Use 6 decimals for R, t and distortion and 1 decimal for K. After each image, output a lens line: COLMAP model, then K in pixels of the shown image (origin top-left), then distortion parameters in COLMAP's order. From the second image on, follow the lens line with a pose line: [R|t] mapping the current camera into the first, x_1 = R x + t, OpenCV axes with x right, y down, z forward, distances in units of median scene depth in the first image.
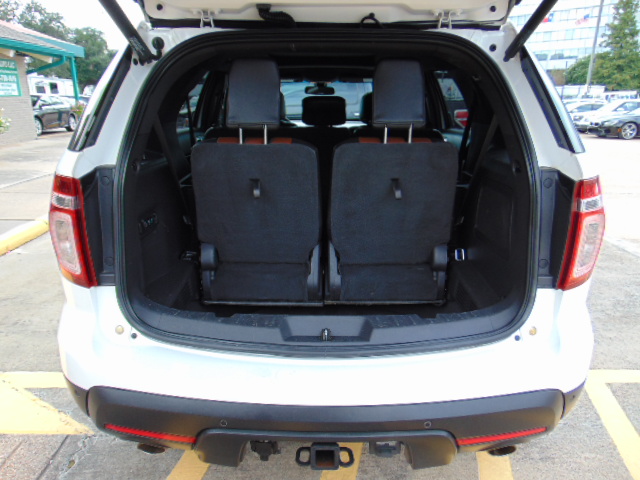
lens RADIAL K [[478.6, 0, 315.3], [0, 478.6, 240.8], [0, 0, 1]] dist [-0.005420, 0.033565]
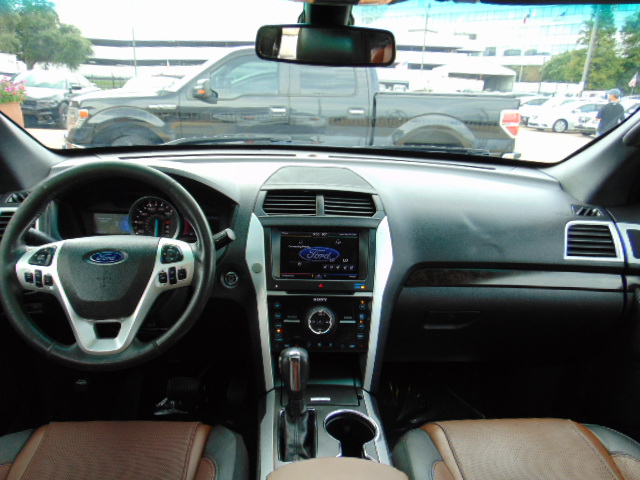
lens RADIAL K [[478.6, 0, 313.8], [0, 478.6, 244.3], [0, 0, 1]] dist [-0.005420, 0.033565]
pose [[0.997869, 0.016100, 0.063239, -0.001923], [-0.017931, 0.999433, 0.028486, -0.046005], [-0.062744, -0.029559, 0.997592, 0.155225]]
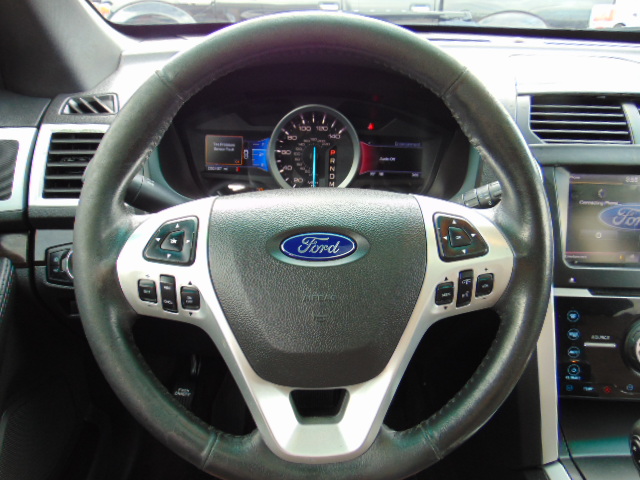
lens RADIAL K [[478.6, 0, 318.5], [0, 478.6, 241.8], [0, 0, 1]] dist [-0.005420, 0.033565]
pose [[0.999079, 0.021103, 0.037371, -0.018903], [-0.027981, 0.980534, 0.194344, -0.047083], [-0.032542, -0.195211, 0.980221, 0.181787]]
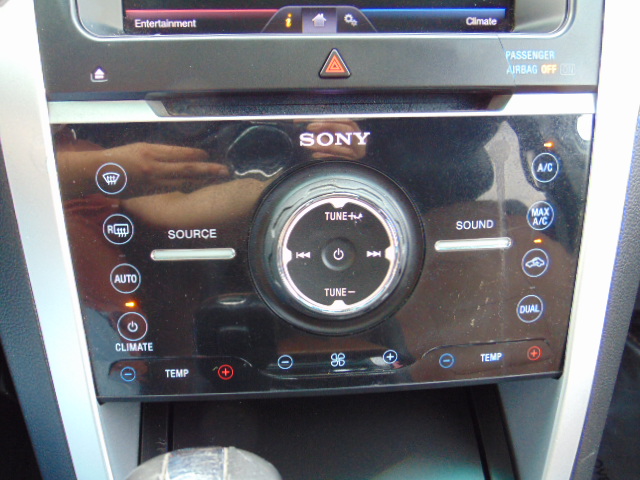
lens RADIAL K [[724.1, 0, 314.0], [0, 724.1, 244.1], [0, 0, 1]] dist [-0.019960, 0.000000]
pose [[0.994152, -0.042990, 0.099066, 0.000197], [0.011401, 0.954003, 0.299582, -0.040822], [-0.107388, -0.296700, 0.948914, 0.193014]]
